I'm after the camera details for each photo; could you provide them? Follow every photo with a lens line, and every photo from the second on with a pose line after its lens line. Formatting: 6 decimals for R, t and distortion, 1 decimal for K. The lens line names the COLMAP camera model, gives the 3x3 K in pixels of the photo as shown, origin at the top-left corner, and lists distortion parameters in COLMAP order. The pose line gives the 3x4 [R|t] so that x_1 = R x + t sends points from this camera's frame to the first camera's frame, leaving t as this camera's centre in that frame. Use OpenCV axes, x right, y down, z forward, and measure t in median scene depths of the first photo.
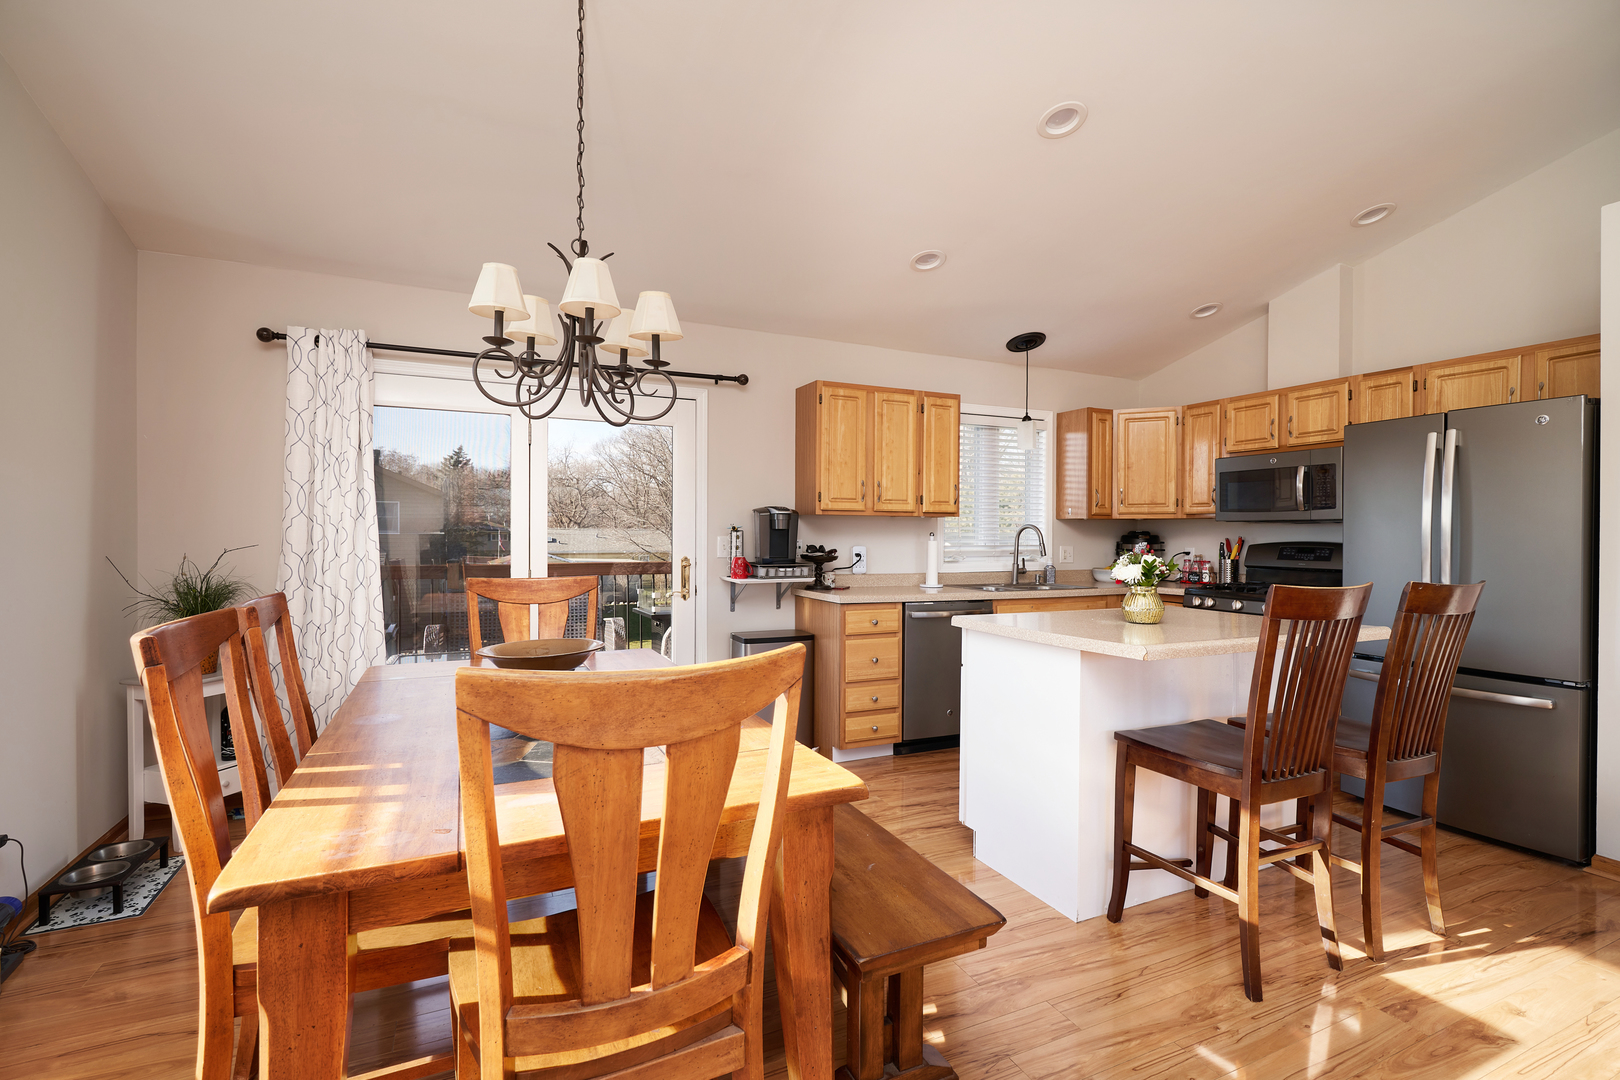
lens RADIAL K [[734.4, 0, 801.0], [0, 734.4, 544.0], [0, 0, 1]] dist [-0.005977, 0.000323]
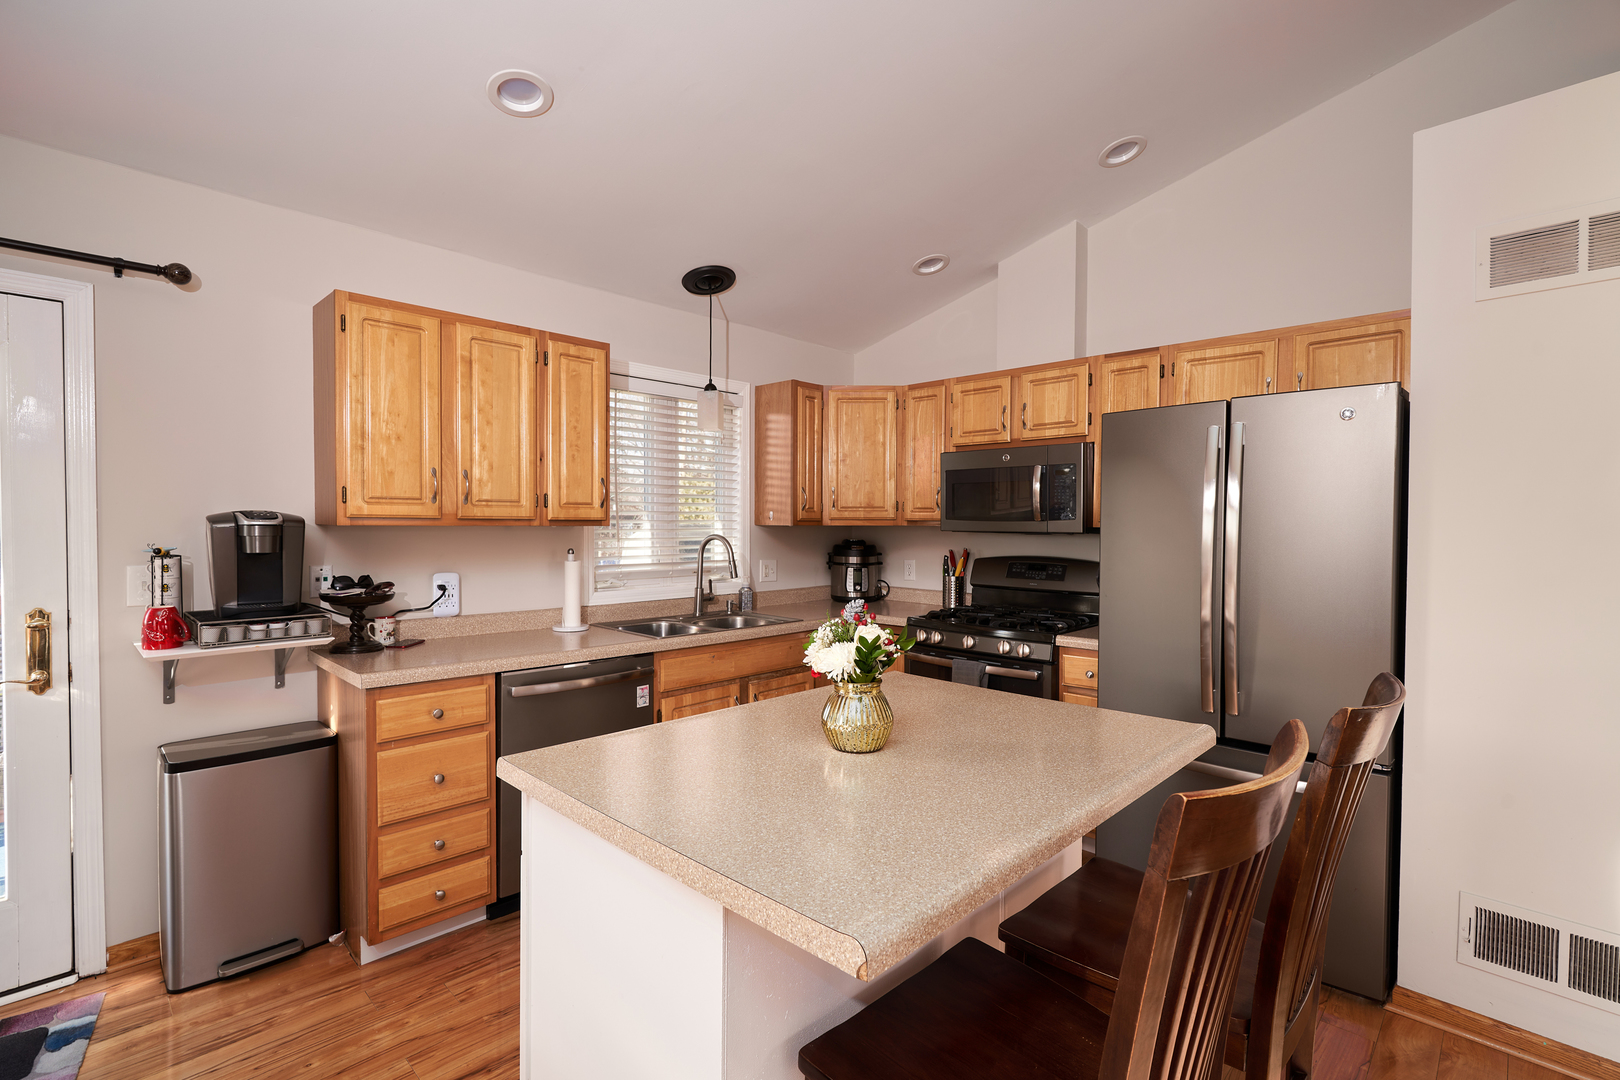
lens RADIAL K [[734.4, 0, 807.3], [0, 734.4, 539.2], [0, 0, 1]] dist [-0.005977, 0.000323]
pose [[0.933634, -0.006527, 0.358169, 0.155619], [0.002325, 0.999923, 0.012162, -0.035233], [-0.358221, -0.010522, 0.933578, 0.331980]]
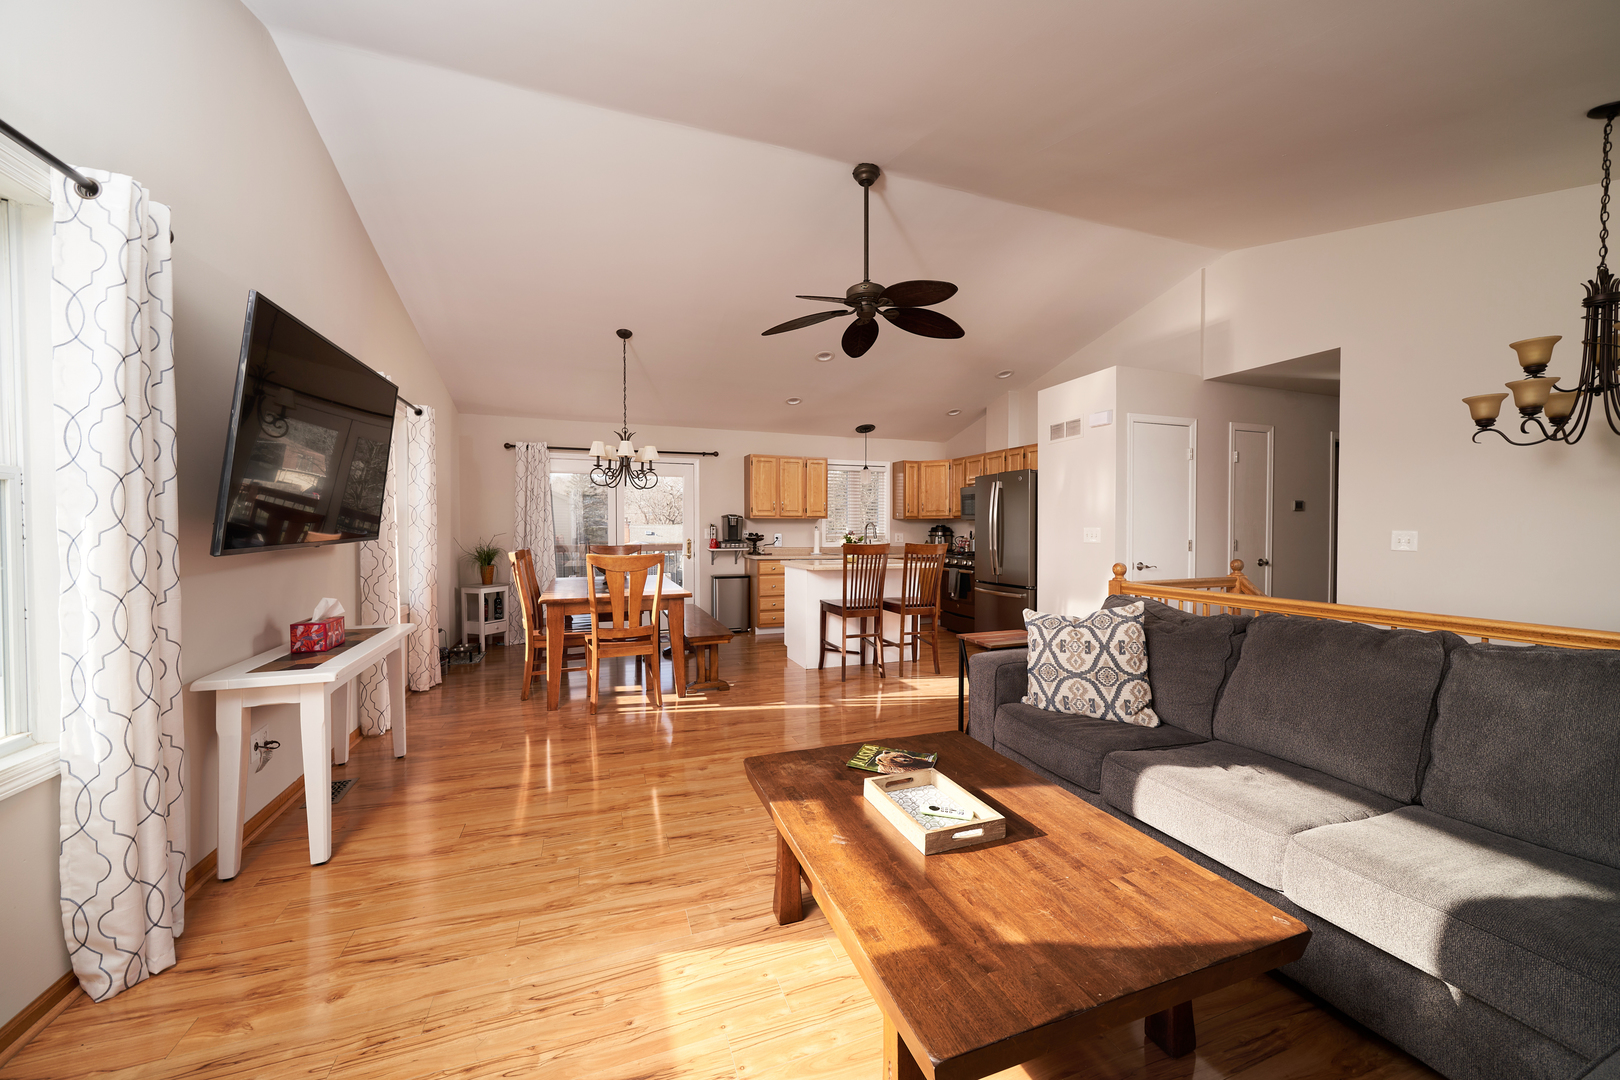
lens RADIAL K [[596.6, 0, 803.9], [0, 596.6, 540.3], [0, 0, 1]] dist [0.002264, 0.000018]
pose [[0.996571, -0.002587, -0.082697, 0.308444], [0.003264, 0.999962, 0.008055, 0.009765], [0.082673, -0.008298, 0.996542, -0.673929]]
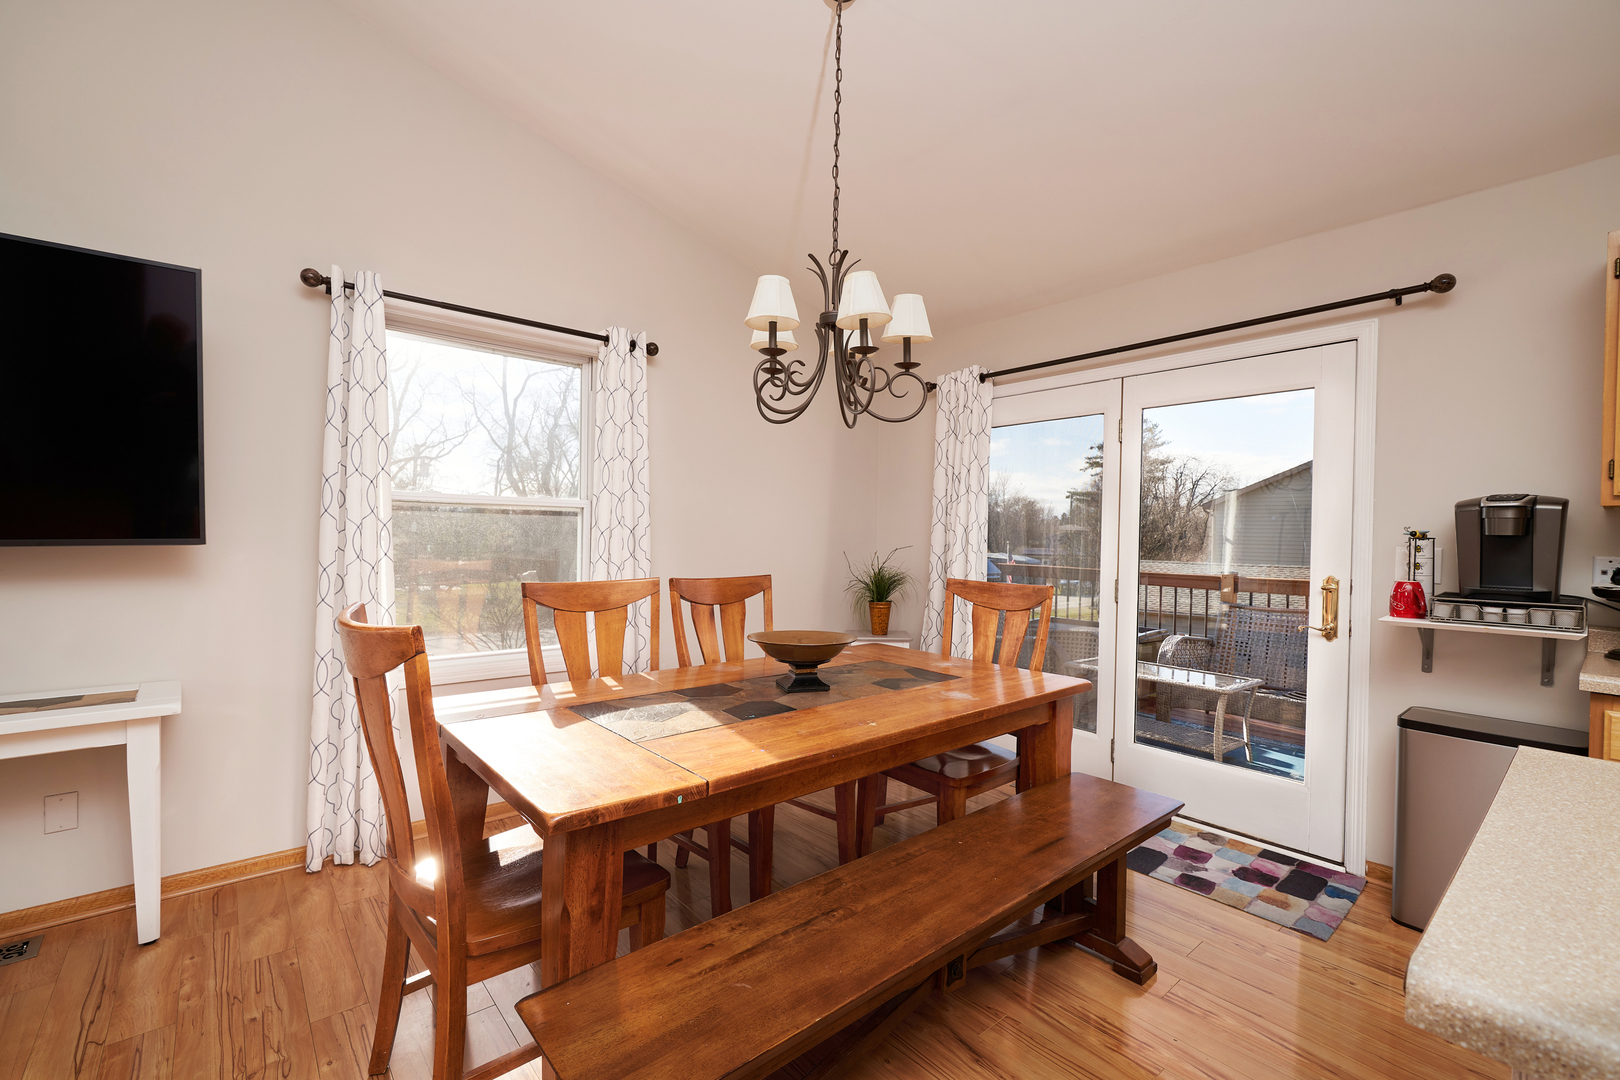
lens RADIAL K [[688.4, 0, 805.2], [0, 688.4, 538.7], [0, 0, 1]] dist [0.001627, 0.000191]
pose [[0.261427, 0.006154, -0.965204, 0.321316], [-0.027678, 0.999616, -0.001124, -0.003160], [0.964826, 0.027008, 0.261497, 0.360237]]
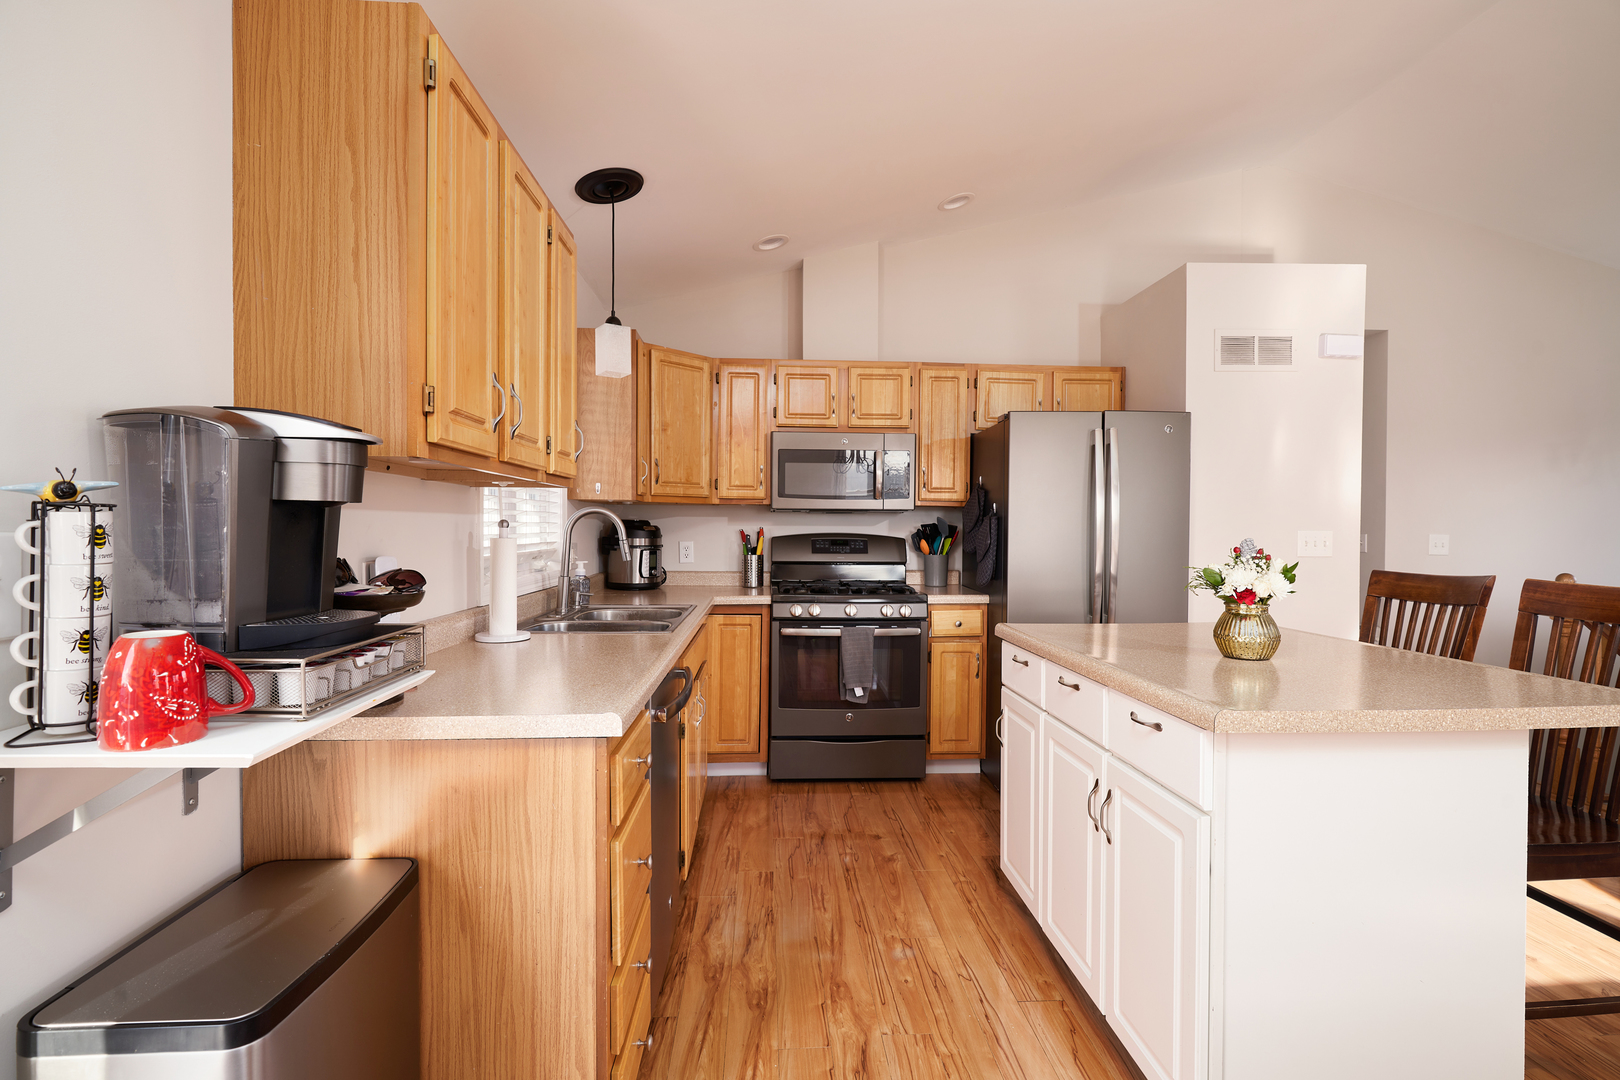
lens RADIAL K [[734.4, 0, 807.7], [0, 734.4, 535.6], [0, 0, 1]] dist [-0.005977, 0.000323]
pose [[0.354382, -0.011547, 0.935029, -0.196377], [0.008978, 0.999920, 0.008946, -0.009199], [-0.935058, 0.005225, 0.354457, 0.743281]]
